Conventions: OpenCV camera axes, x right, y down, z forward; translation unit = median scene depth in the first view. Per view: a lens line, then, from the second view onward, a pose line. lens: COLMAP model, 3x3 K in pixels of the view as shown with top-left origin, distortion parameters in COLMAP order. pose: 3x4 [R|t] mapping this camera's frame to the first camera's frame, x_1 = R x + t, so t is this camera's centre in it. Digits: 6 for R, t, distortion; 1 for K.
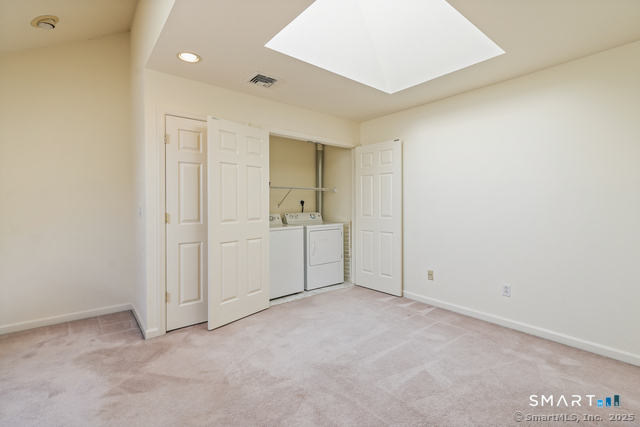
lens RADIAL K [[294.5, 0, 319.2], [0, 294.5, 212.3], [0, 0, 1]] dist [0.015967, 0.000572]
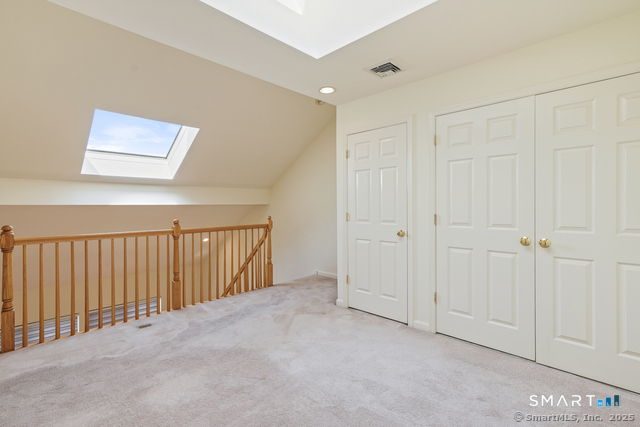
lens RADIAL K [[294.5, 0, 317.1], [0, 294.5, 209.5], [0, 0, 1]] dist [0.015967, 0.000572]
pose [[0.122137, 0.006951, -0.992489, 0.725343], [-0.020926, 0.999771, 0.004427, -0.014105], [0.992293, 0.020229, 0.122254, 0.718045]]
